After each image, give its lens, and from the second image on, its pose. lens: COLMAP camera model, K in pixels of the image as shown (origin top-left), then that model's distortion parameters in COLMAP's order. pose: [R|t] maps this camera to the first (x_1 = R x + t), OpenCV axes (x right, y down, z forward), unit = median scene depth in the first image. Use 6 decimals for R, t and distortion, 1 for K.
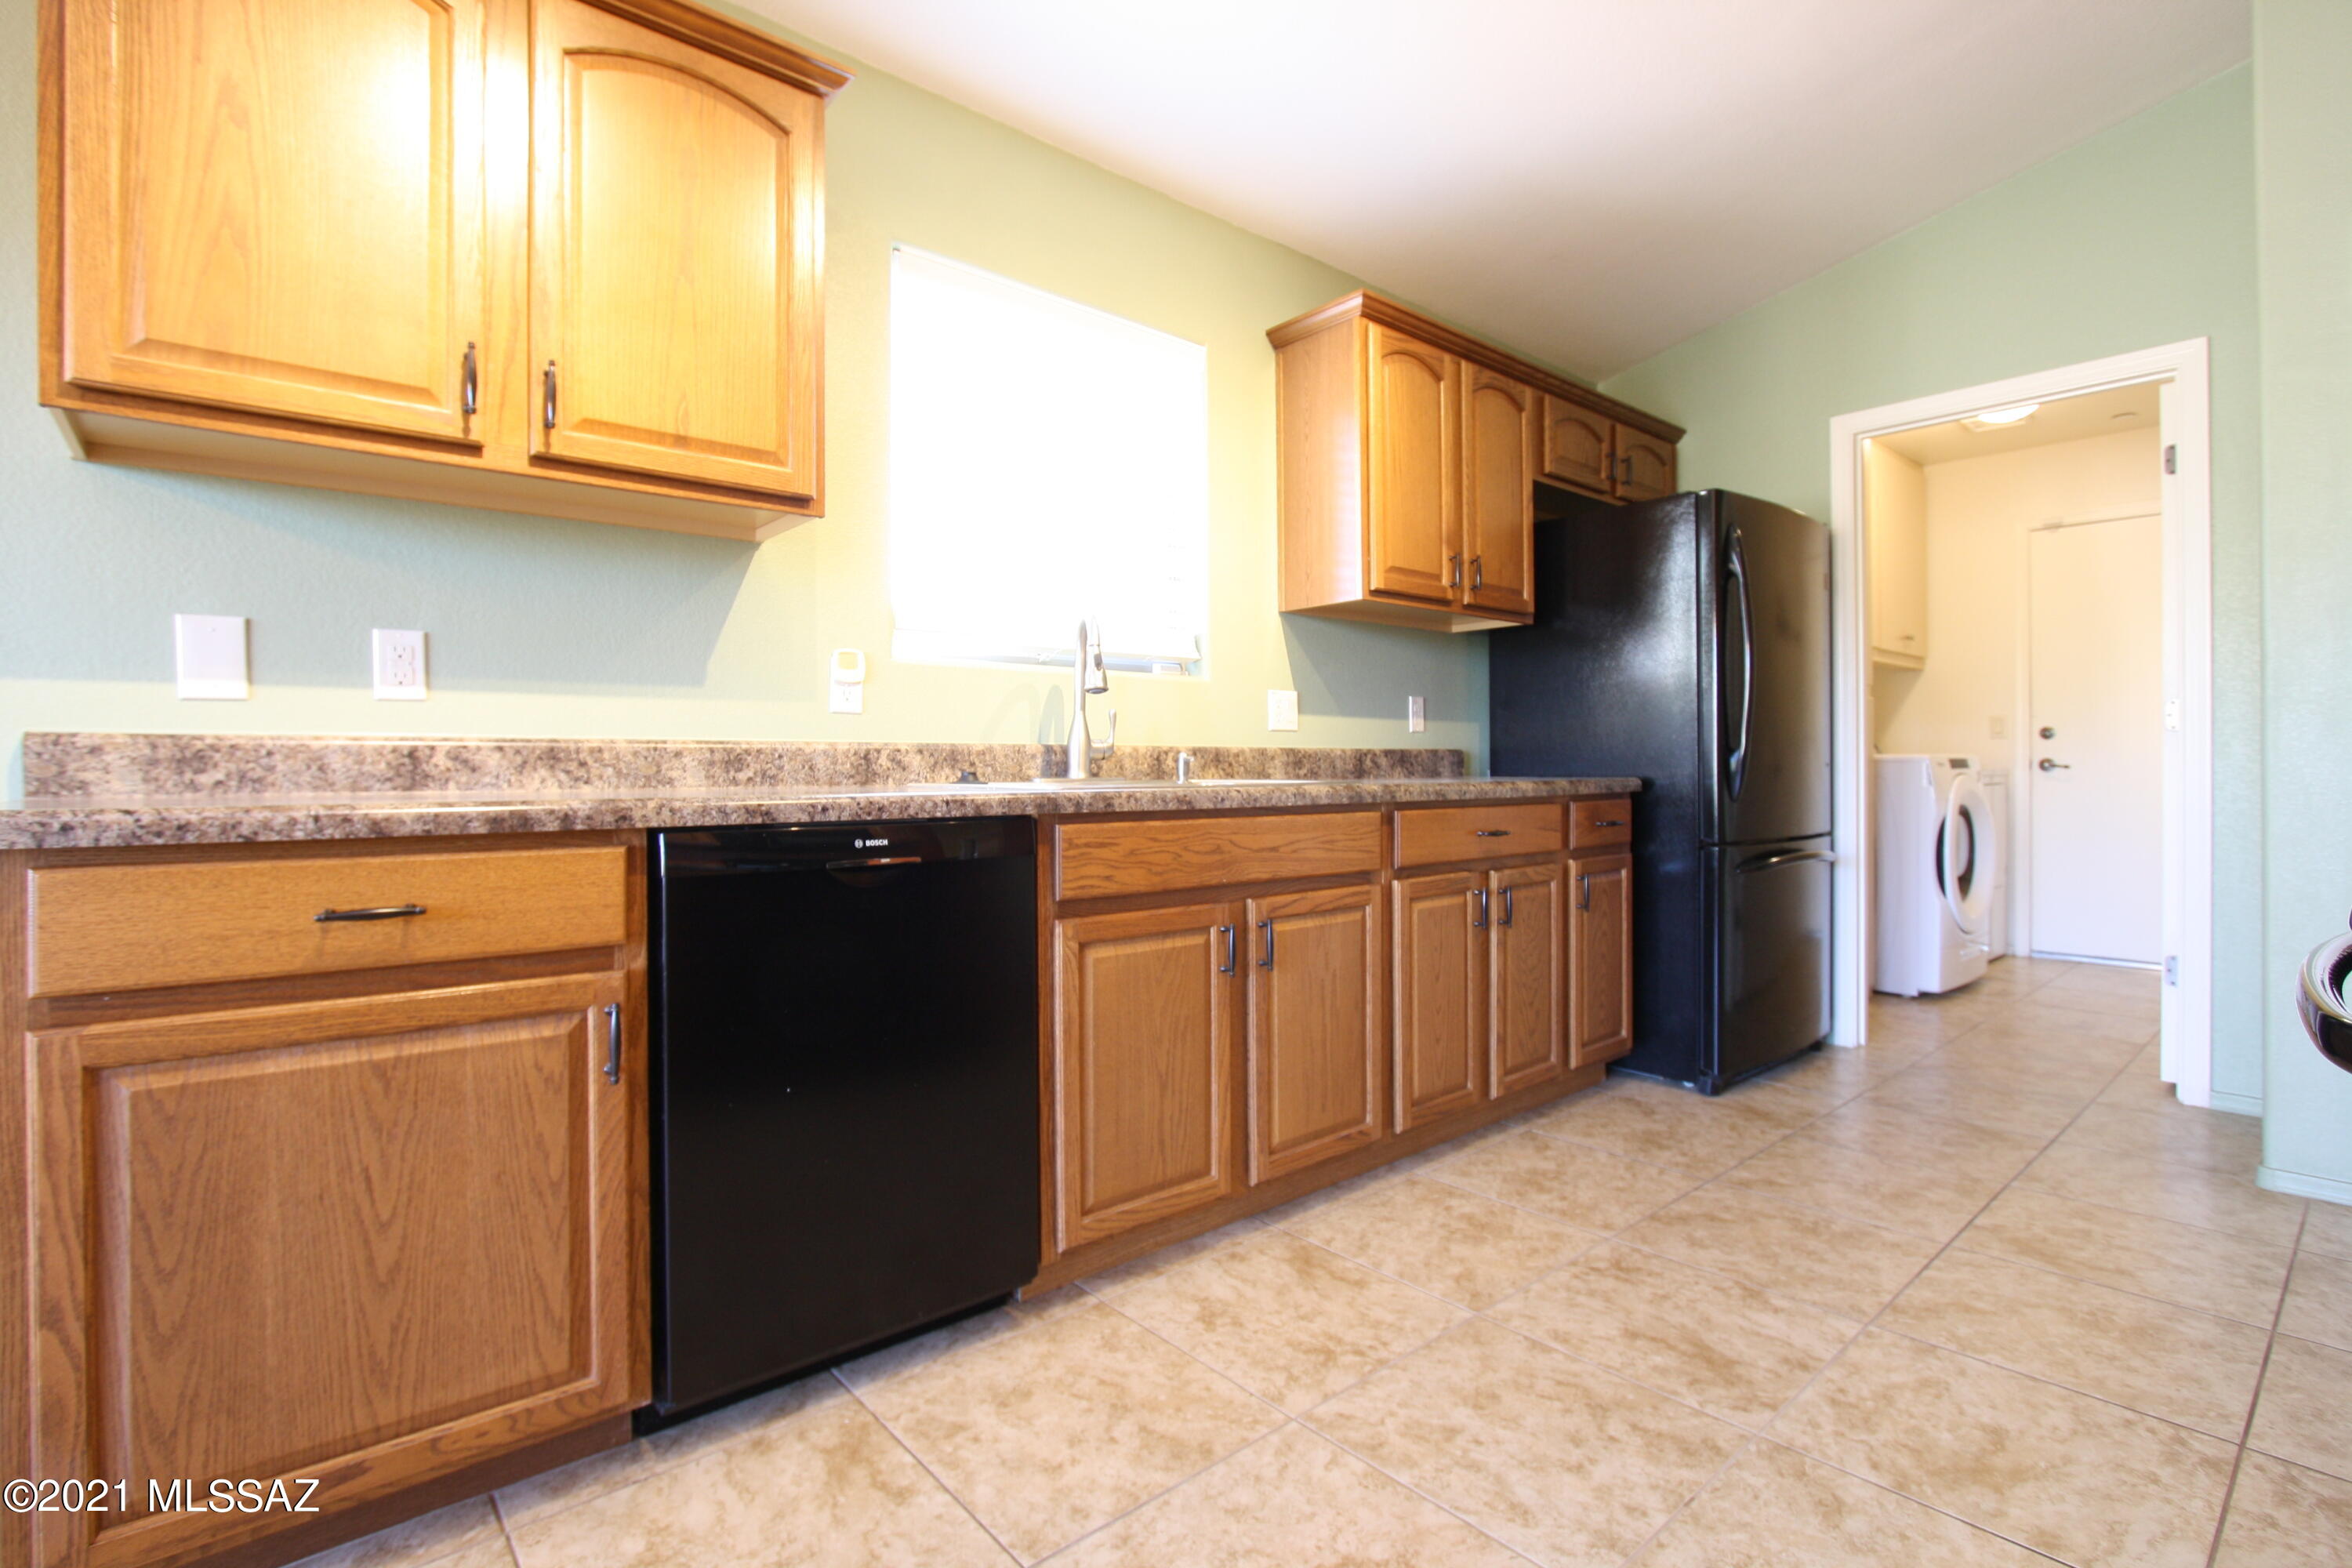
lens RADIAL K [[1093.5, 0, 1173.9], [0, 1093.5, 770.7], [0, 0, 1]] dist [-0.013517, -0.000148]
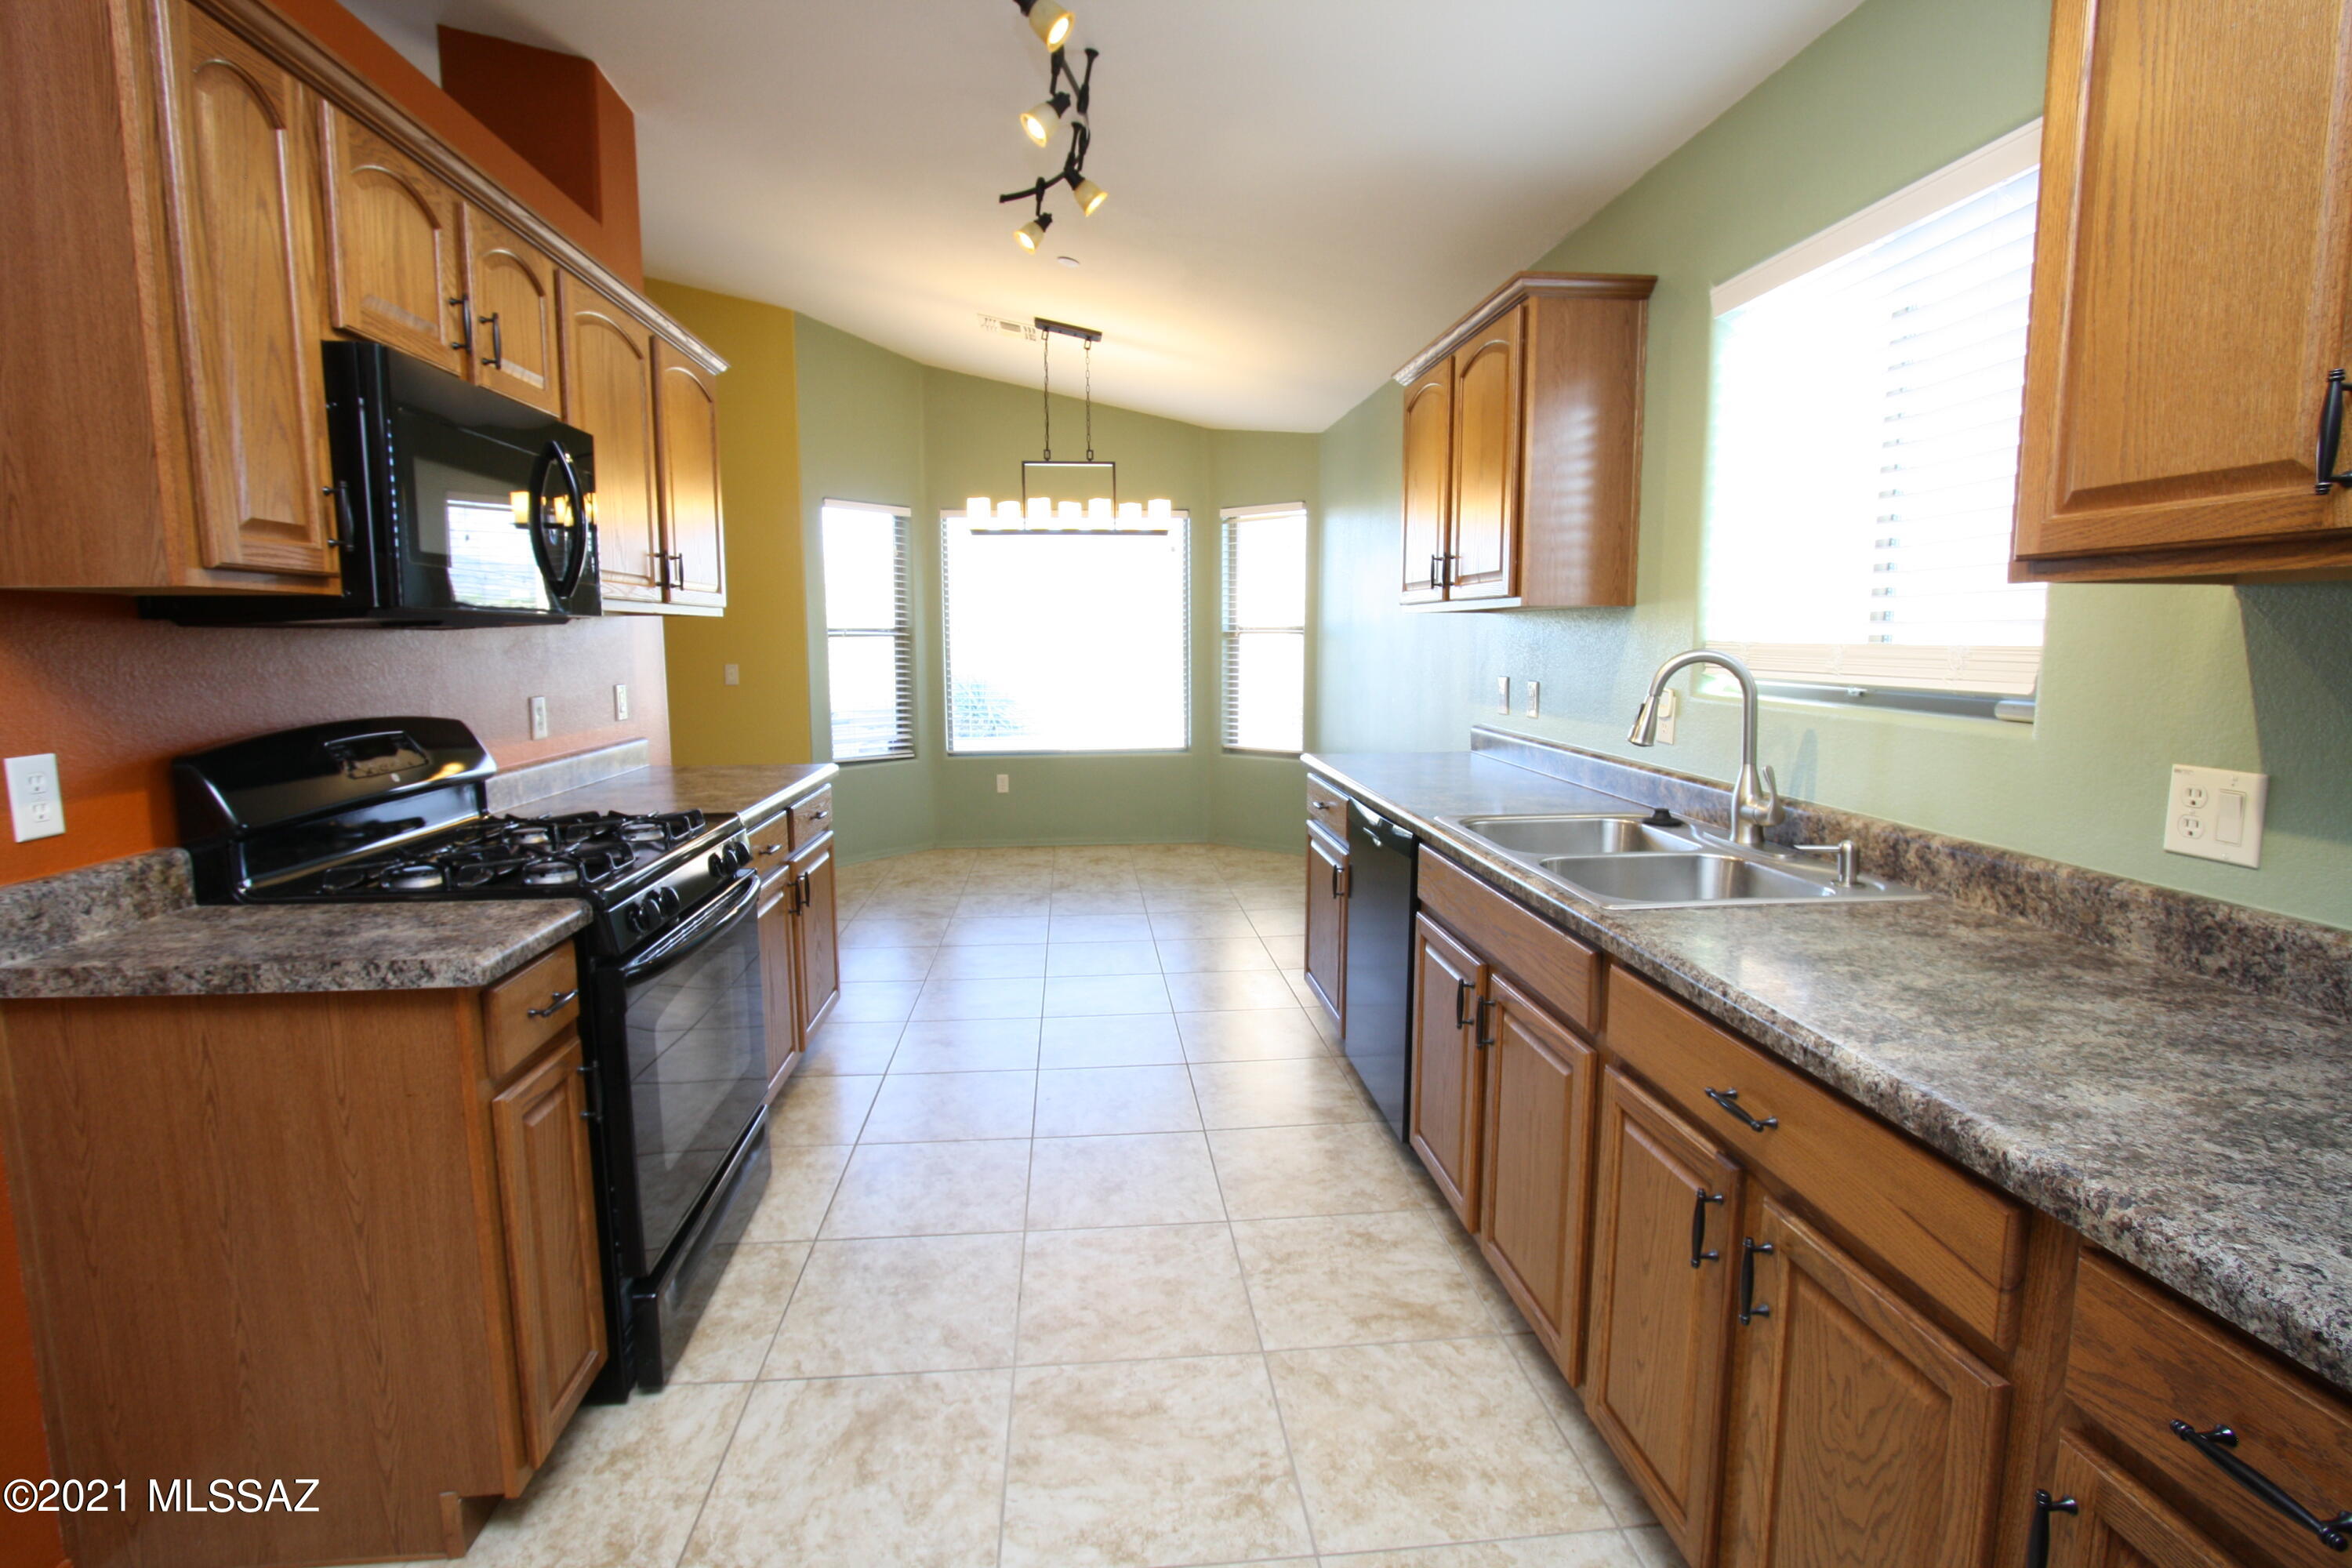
lens RADIAL K [[1093.5, 0, 1173.9], [0, 1093.5, 770.7], [0, 0, 1]] dist [-0.013517, -0.000148]
pose [[-0.576853, 0.109925, -0.809418, 1.078595], [0.002896, 0.991173, 0.132545, -0.204318], [0.816843, 0.074115, -0.572079, 1.420608]]
